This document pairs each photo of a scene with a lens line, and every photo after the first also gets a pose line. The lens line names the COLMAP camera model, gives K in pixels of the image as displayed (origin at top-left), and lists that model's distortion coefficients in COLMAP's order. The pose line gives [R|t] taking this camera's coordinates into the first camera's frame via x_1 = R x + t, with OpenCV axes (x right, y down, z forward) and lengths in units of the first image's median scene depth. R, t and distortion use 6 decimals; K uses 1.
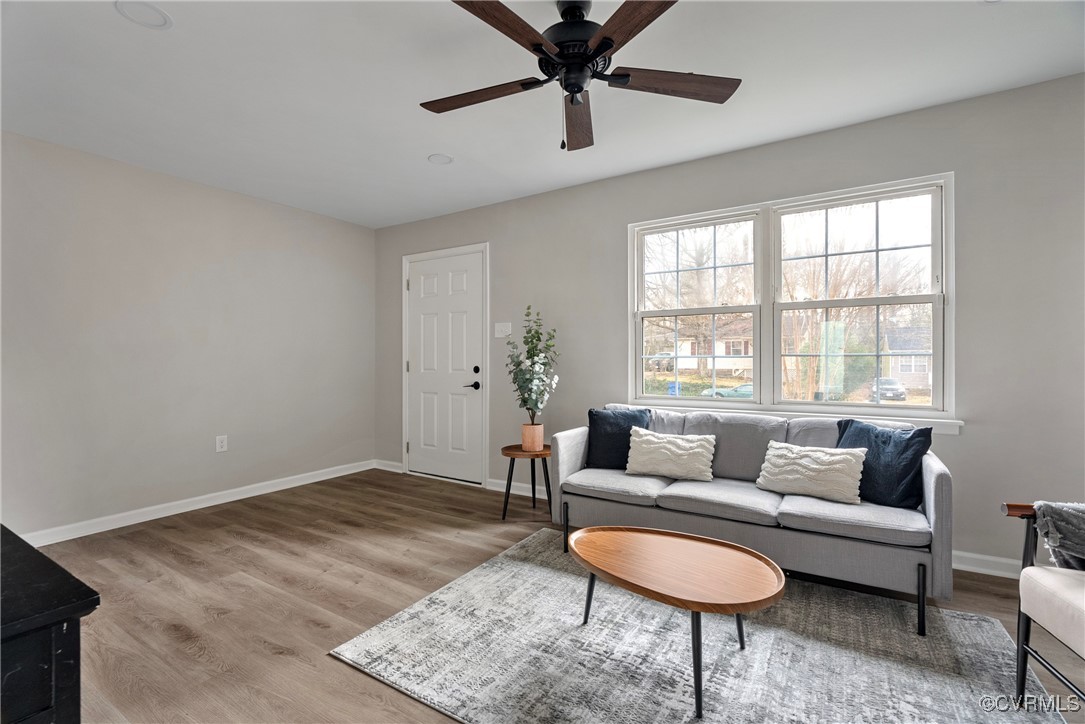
lens RADIAL K [[492.9, 0, 540.7], [0, 492.9, 360.2], [0, 0, 1]] dist [-0.011129, 0.004722]
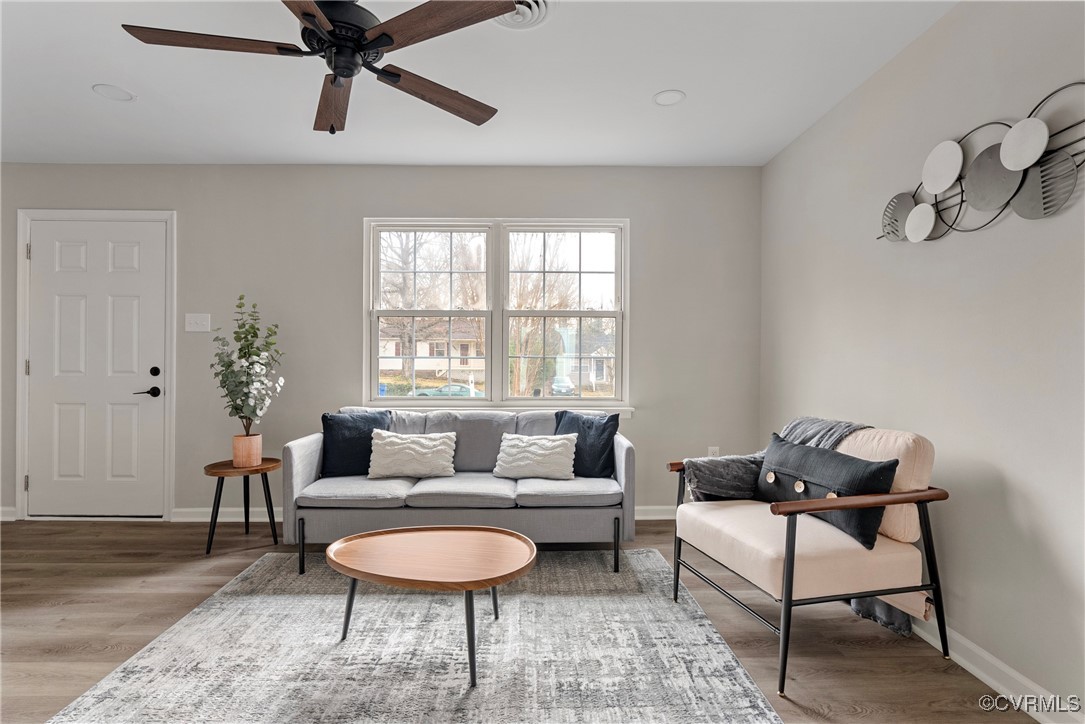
lens RADIAL K [[512.4, 0, 544.6], [0, 512.4, 361.4], [0, 0, 1]] dist [-0.009840, 0.003771]
pose [[0.833154, 0.004800, 0.553020, -0.107146], [-0.005579, 0.999984, -0.000275, 0.000305], [-0.553012, -0.002856, 0.833168, -0.022970]]
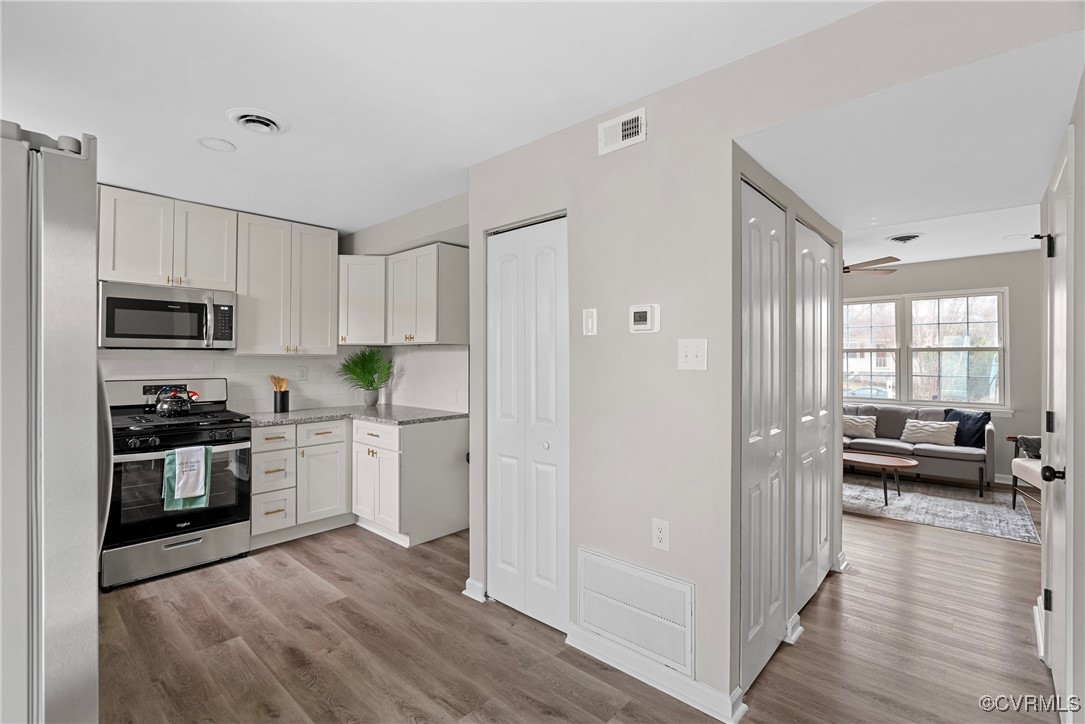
lens RADIAL K [[492.9, 0, 542.9], [0, 492.9, 352.5], [0, 0, 1]] dist [-0.011129, 0.004722]
pose [[0.984937, 0.002129, -0.172899, -0.706002], [-0.004543, 0.999898, -0.013566, -0.080256], [0.172852, 0.014147, 0.984846, -1.333065]]
